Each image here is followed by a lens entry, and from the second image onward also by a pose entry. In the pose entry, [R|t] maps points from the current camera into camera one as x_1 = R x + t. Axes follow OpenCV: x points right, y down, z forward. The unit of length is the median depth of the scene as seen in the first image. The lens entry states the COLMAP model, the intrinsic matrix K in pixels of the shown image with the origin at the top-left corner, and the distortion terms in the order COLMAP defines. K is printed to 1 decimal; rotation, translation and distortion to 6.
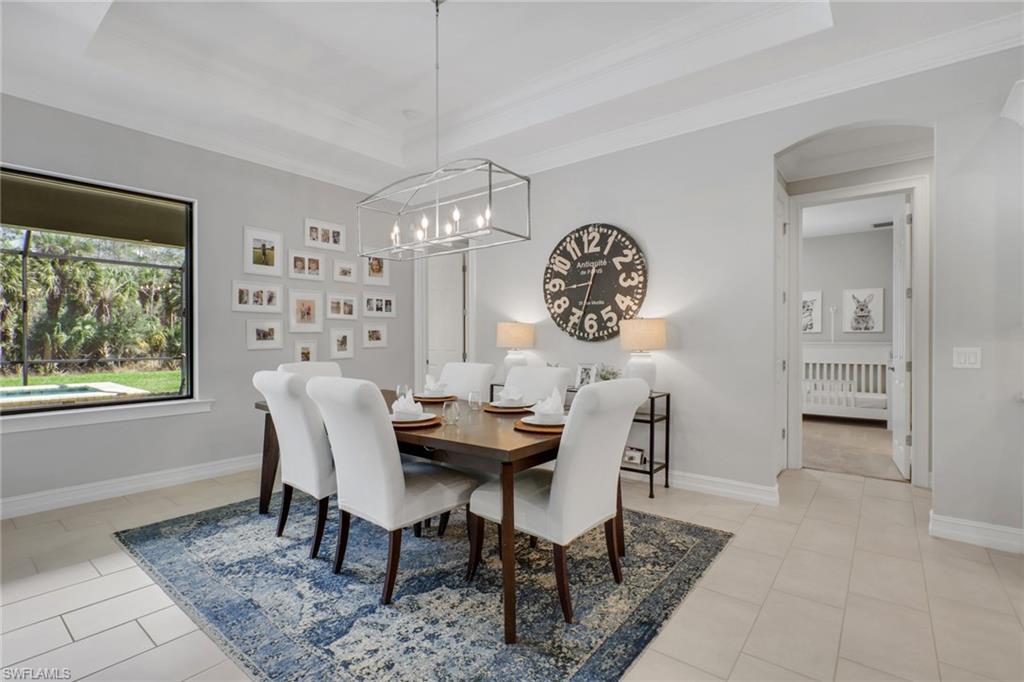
lens RADIAL K [[516.2, 0, 509.1], [0, 516.2, 343.8], [0, 0, 1]] dist [0.000704, 0.000108]
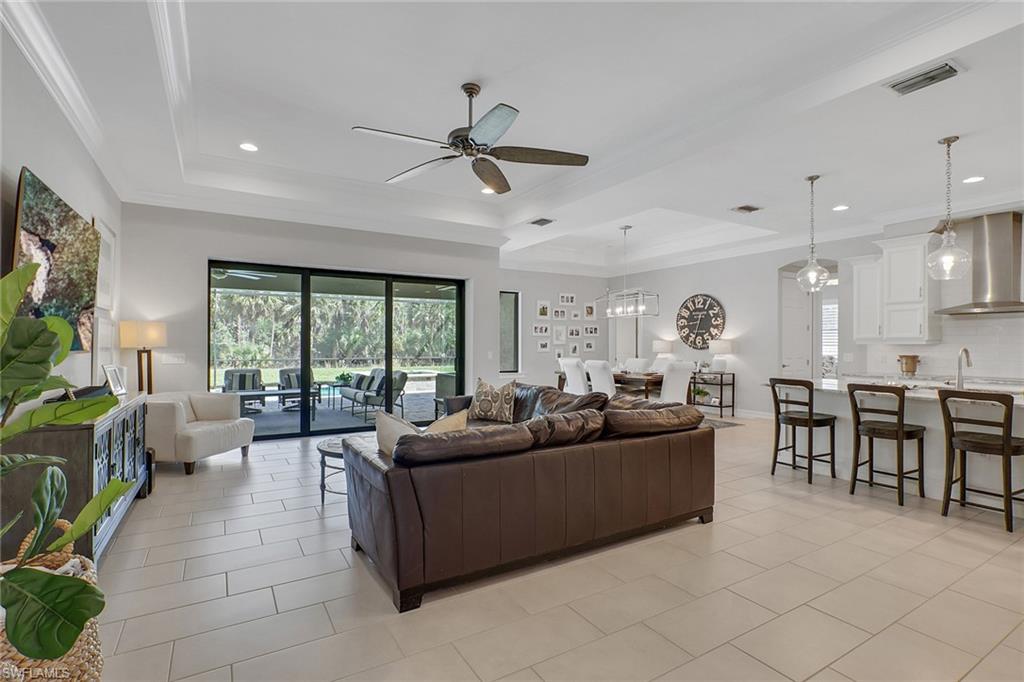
lens RADIAL K [[487.1, 0, 509.2], [0, 487.1, 343.2], [0, 0, 1]] dist [0.000489, 0.000139]
pose [[0.950675, -0.002894, -0.310175, 0.037334], [0.000648, 0.999973, -0.007342, -0.016330], [0.310188, 0.006779, 0.950651, -1.139387]]
